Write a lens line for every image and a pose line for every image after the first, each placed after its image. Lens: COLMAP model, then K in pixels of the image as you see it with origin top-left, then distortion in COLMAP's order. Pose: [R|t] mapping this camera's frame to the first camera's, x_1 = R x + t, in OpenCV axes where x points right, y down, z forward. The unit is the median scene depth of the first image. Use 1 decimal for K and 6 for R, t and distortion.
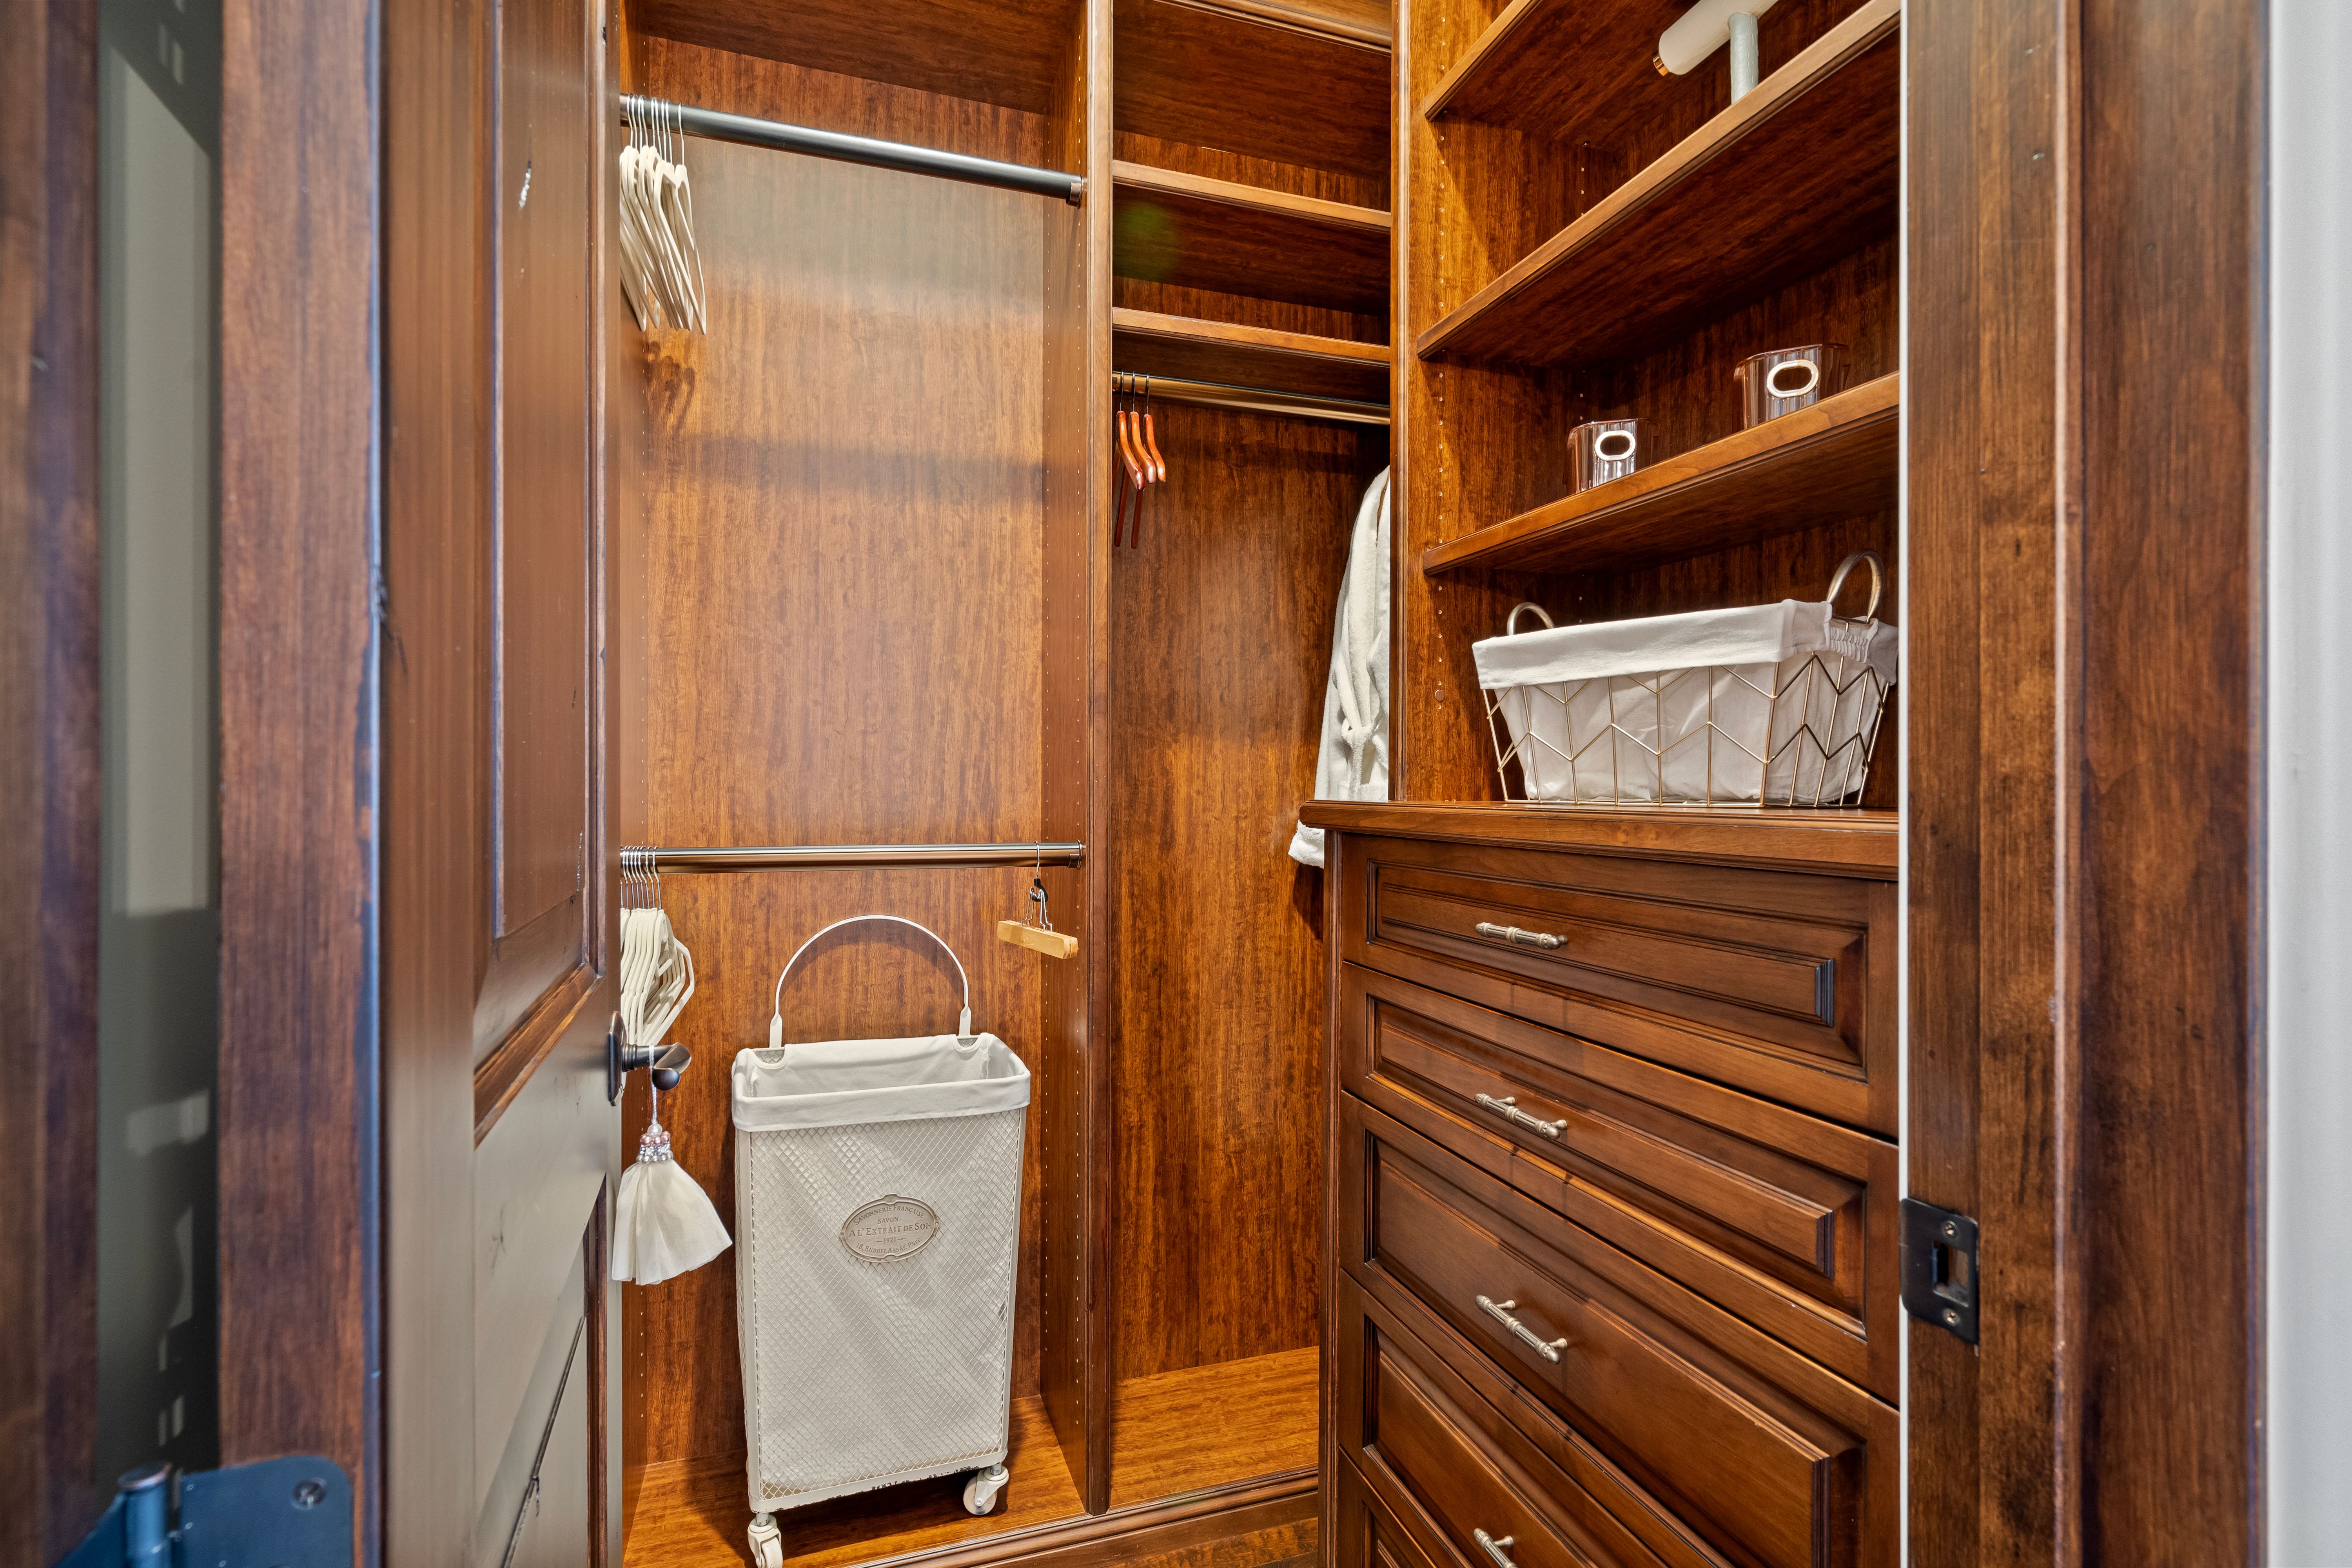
lens RADIAL K [[1071.0, 0, 1172.5], [0, 1071.0, 777.3], [0, 0, 1]] dist [-0.000035, 0.000590]
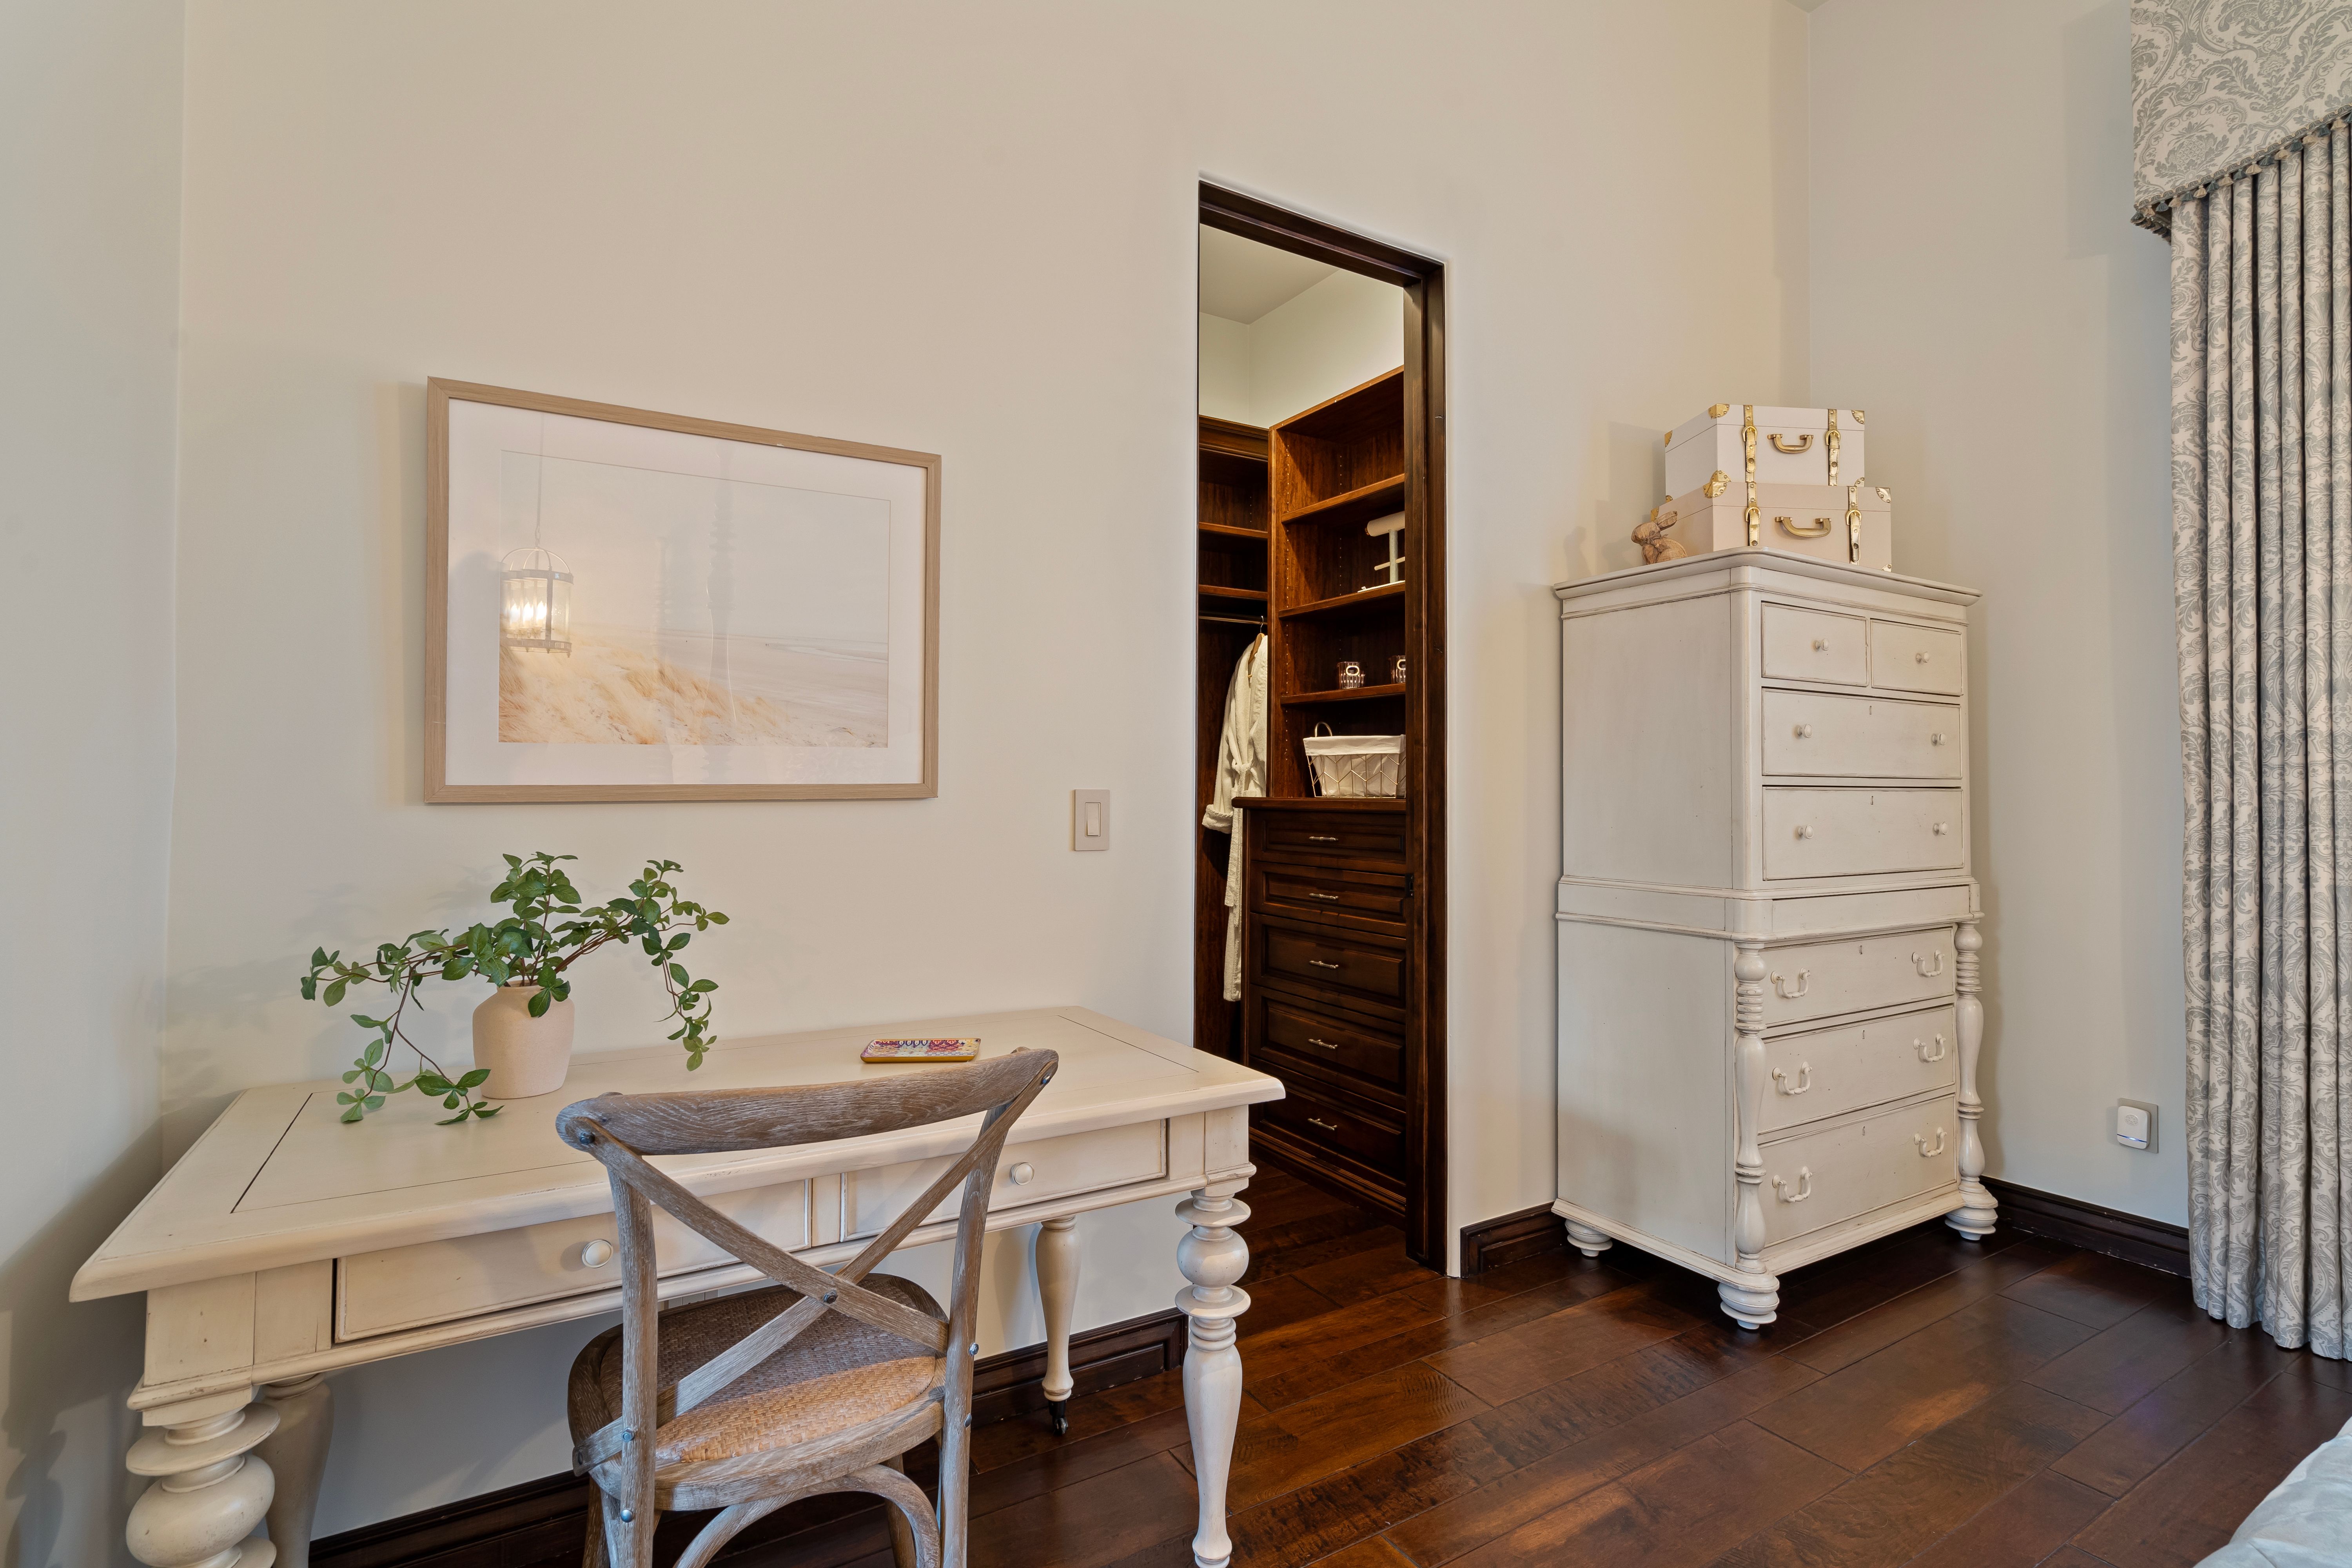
lens RADIAL K [[1071.0, 0, 1172.5], [0, 1071.0, 777.3], [0, 0, 1]] dist [-0.000035, 0.000590]
pose [[0.975542, 0.001659, 0.219808, -0.678828], [-0.001009, 0.999995, -0.003068, -0.020370], [-0.219812, 0.002771, 0.975538, -1.671340]]
